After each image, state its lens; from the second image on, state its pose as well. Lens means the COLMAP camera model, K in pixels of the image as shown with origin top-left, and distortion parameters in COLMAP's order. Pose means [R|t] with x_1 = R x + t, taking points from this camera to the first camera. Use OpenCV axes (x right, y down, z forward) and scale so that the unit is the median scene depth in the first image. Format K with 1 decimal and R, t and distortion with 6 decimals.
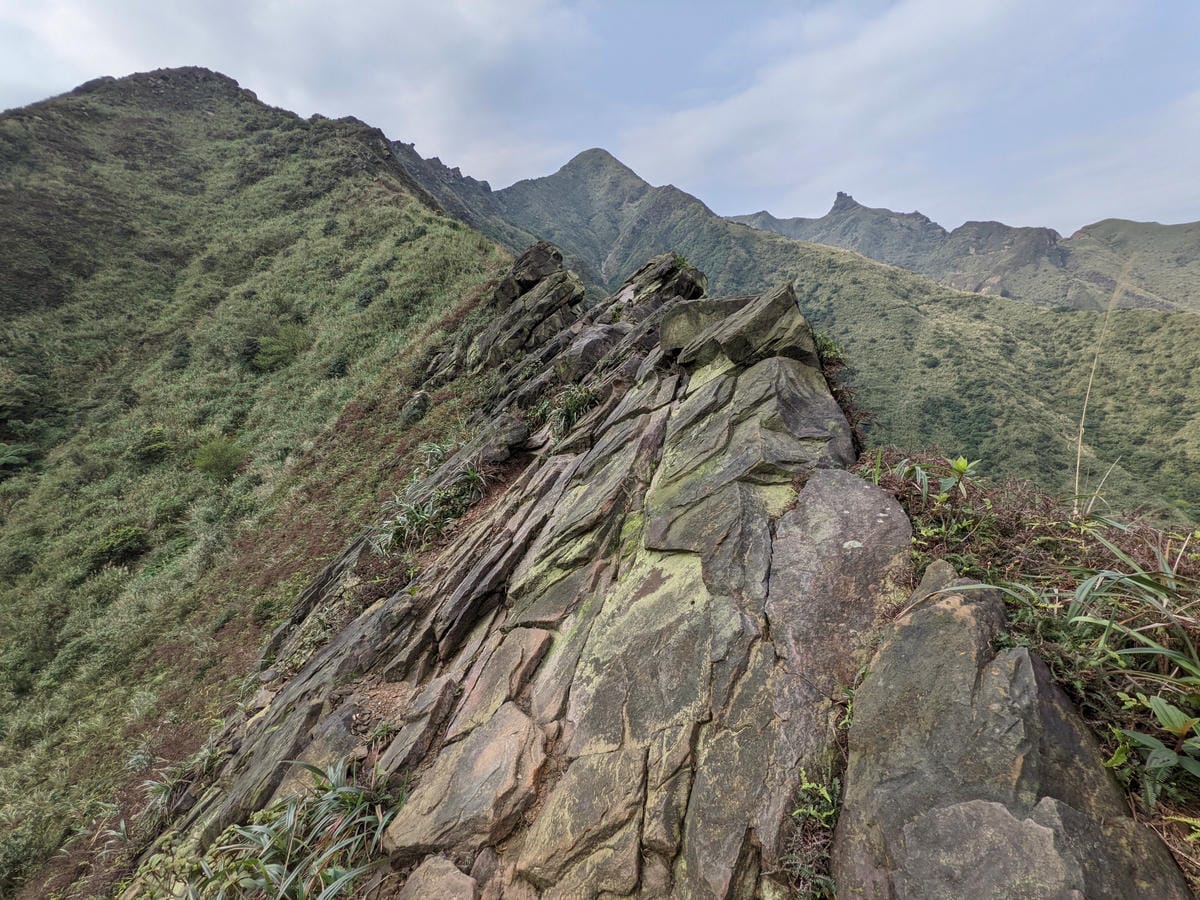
lens RADIAL K [[579.5, 0, 603.0], [0, 579.5, 467.0], [0, 0, 1]] dist [-0.002321, -0.000794]
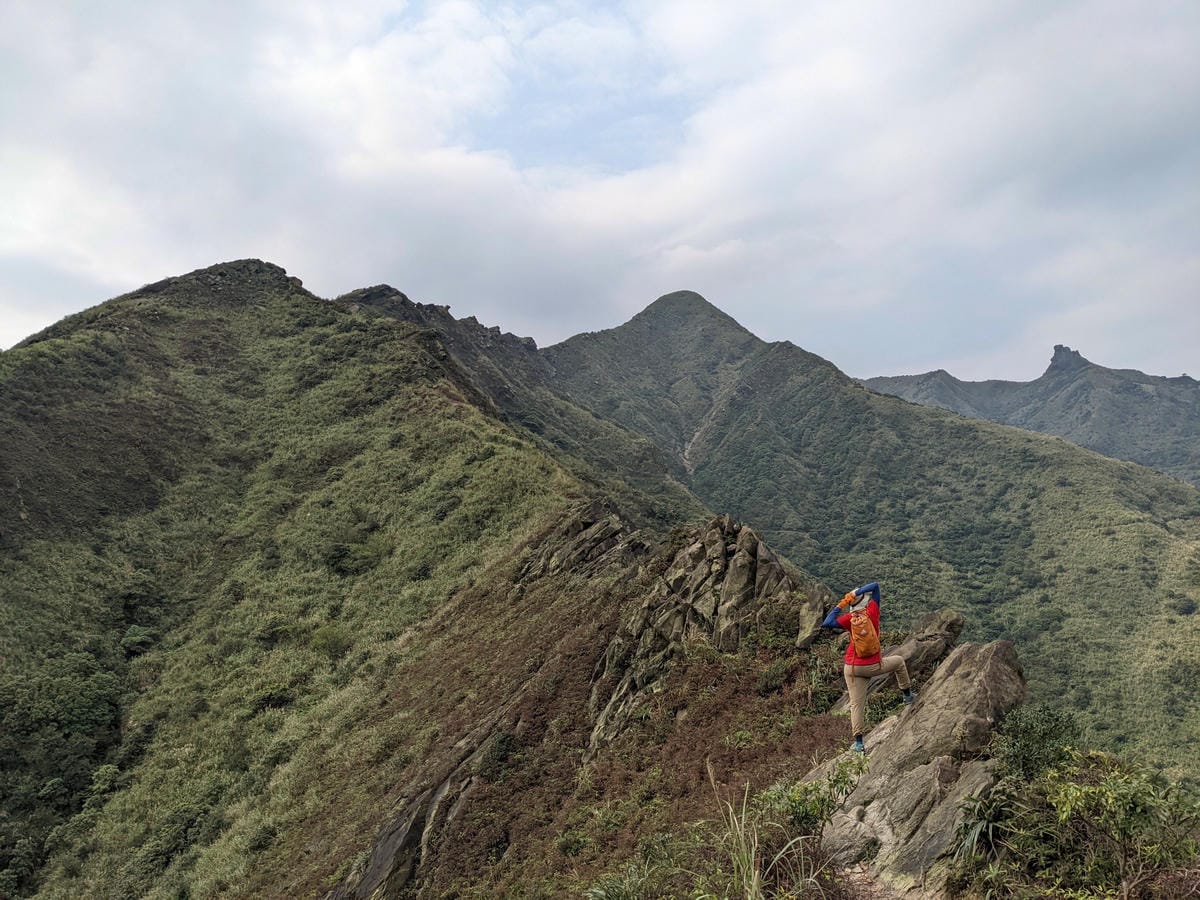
lens RADIAL K [[957.2, 0, 600.0], [0, 957.2, 450.0], [0, 0, 1]] dist [0.083958, -0.140665]
pose [[0.994817, 0.024613, -0.098653, 0.056761], [-0.054510, 0.948145, -0.313130, 0.114653], [0.085831, 0.316885, 0.944573, -0.551119]]
